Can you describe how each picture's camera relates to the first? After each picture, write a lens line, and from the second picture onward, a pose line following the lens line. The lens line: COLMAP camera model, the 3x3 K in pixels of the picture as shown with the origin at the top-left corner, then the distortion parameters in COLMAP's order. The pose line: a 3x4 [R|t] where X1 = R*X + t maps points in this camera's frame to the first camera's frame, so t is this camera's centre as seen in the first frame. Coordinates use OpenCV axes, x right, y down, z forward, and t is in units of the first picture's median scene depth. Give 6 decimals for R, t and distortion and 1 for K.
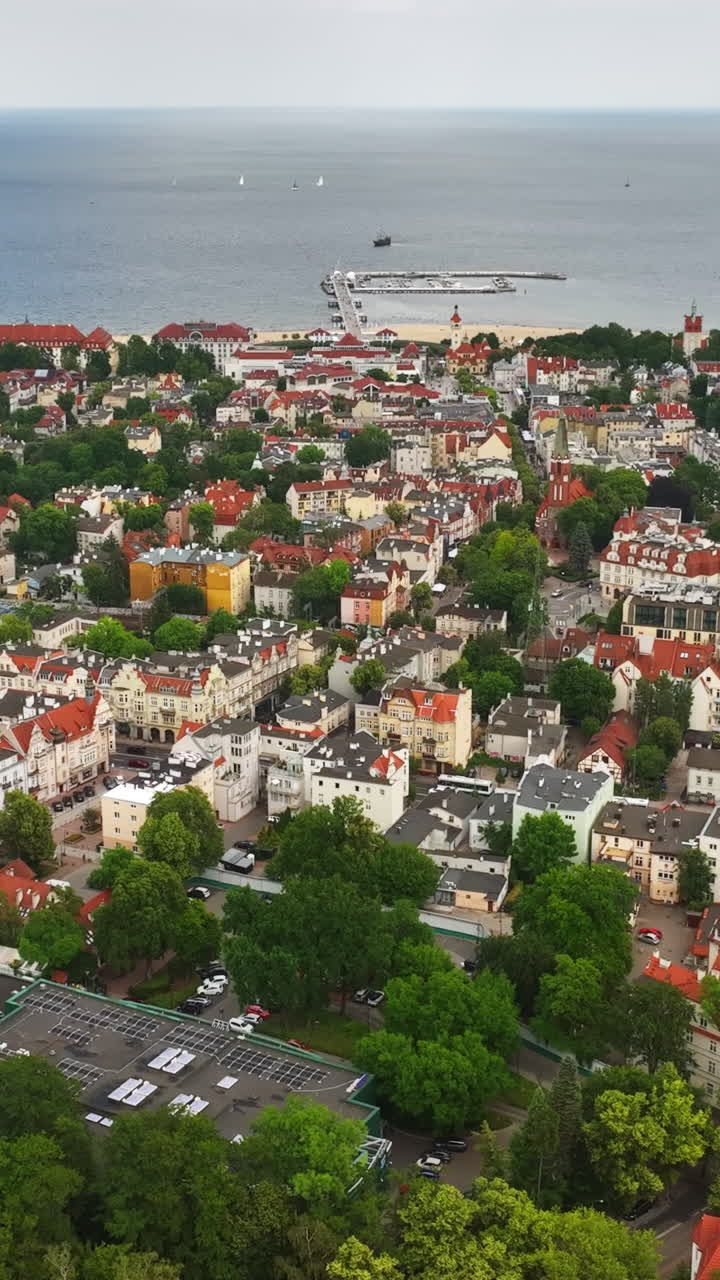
lens RADIAL K [[1901.3, 0, 360.0], [0, 1901.3, 640.0], [0, 0, 1]] dist [0.033345, 0.026862]
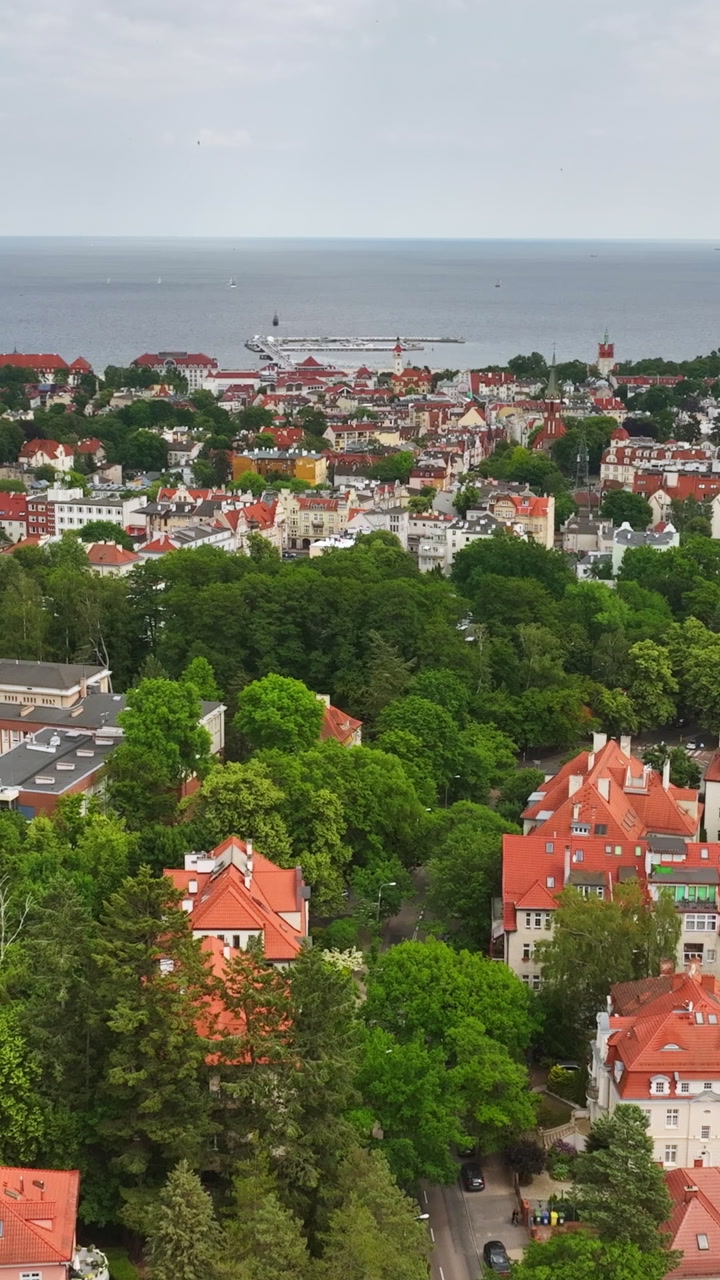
lens RADIAL K [[1901.3, 0, 360.0], [0, 1901.3, 640.0], [0, 0, 1]] dist [0.033345, 0.026862]
pose [[0.995954, -0.013148, 0.088896, -0.143984], [0.019368, 0.997395, -0.069480, 0.158111], [-0.087751, 0.070921, 0.993615, -0.218346]]
